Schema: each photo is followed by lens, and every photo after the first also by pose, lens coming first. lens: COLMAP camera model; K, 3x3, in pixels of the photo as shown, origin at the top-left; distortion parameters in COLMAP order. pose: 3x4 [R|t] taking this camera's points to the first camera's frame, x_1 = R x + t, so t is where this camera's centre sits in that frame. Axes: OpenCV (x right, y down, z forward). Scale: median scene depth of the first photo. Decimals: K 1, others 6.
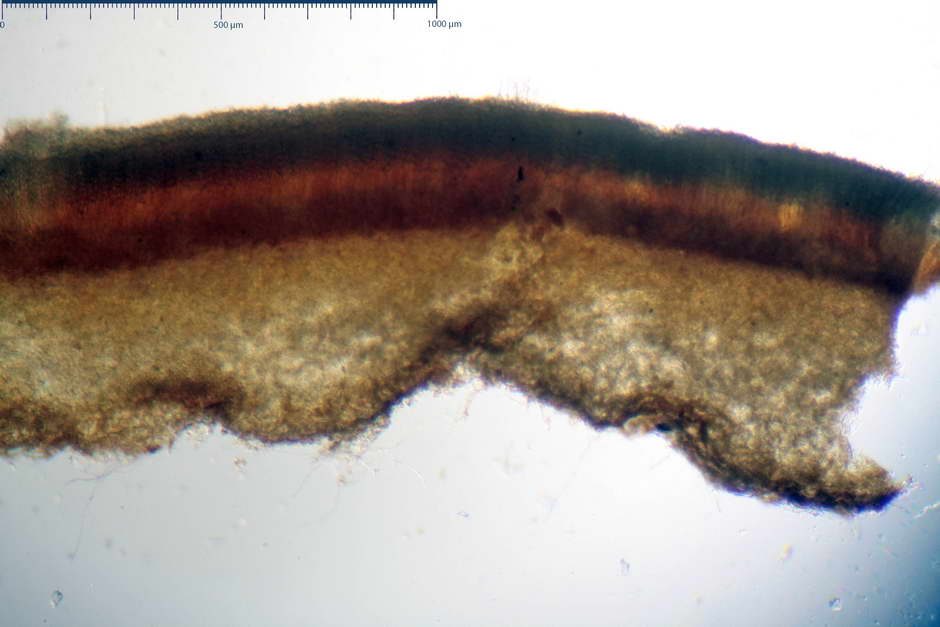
lens RADIAL K [[4015.1, 0, 473.4], [0, 4015.1, 315.0], [0, 0, 1]] dist [0.954850, 0.000000]
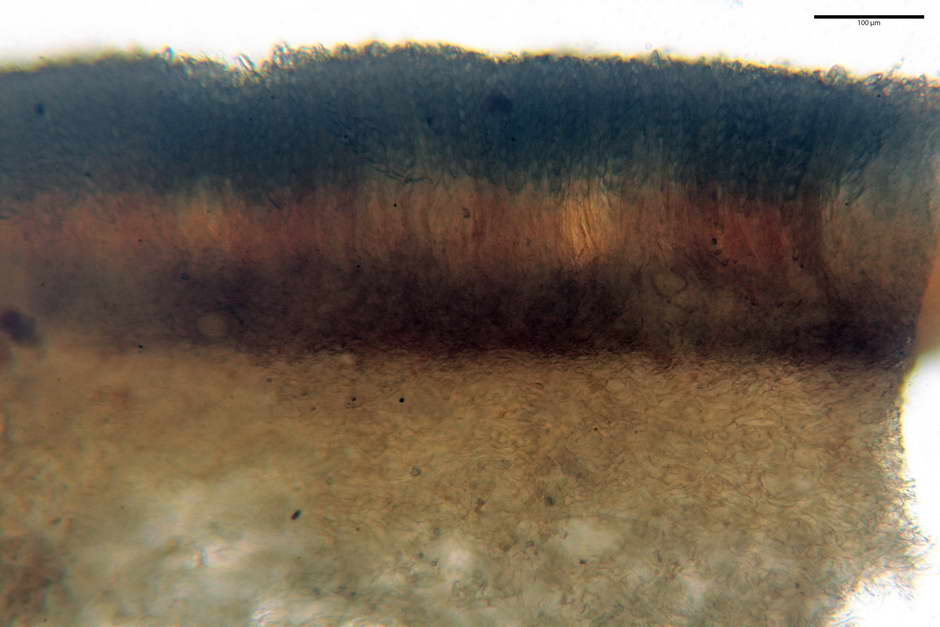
lens RADIAL K [[4015.1, 0, 469.5], [0, 4015.1, 316.9], [0, 0, 1]] dist [0.954850, 0.000000]
pose [[0.980973, -0.174397, 0.085307, 0.030346], [0.177203, 0.983819, -0.026447, -0.006807], [-0.079314, 0.041060, 0.996004, 0.599209]]
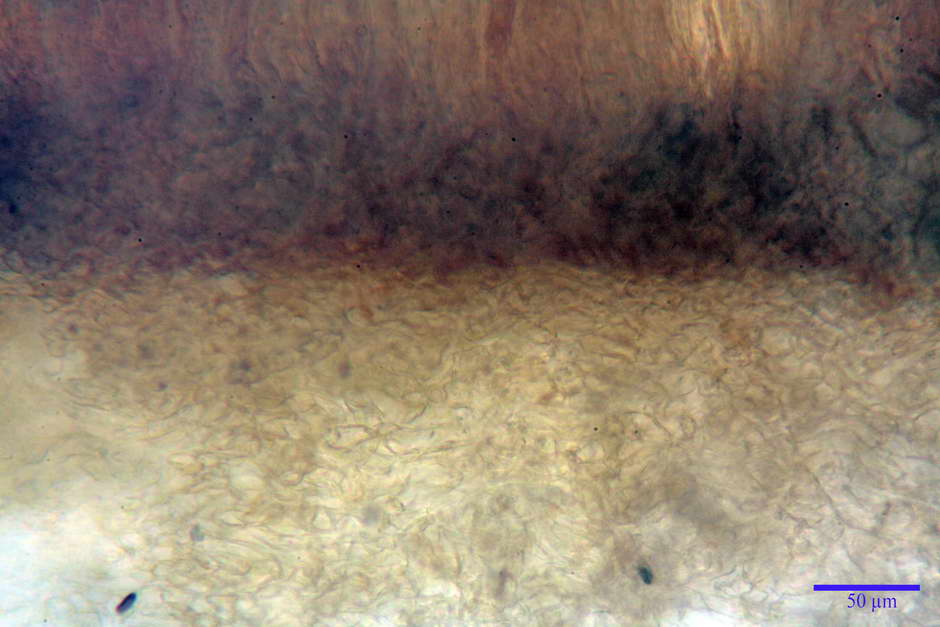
lens RADIAL K [[4015.1, 0, 473.4], [0, 4015.1, 310.1], [0, 0, 1]] dist [0.954850, 0.000000]
pose [[0.983316, -0.173795, 0.053711, 0.052642], [0.175704, 0.983886, -0.033123, -0.005604], [-0.047088, 0.042007, 0.998007, 0.801705]]
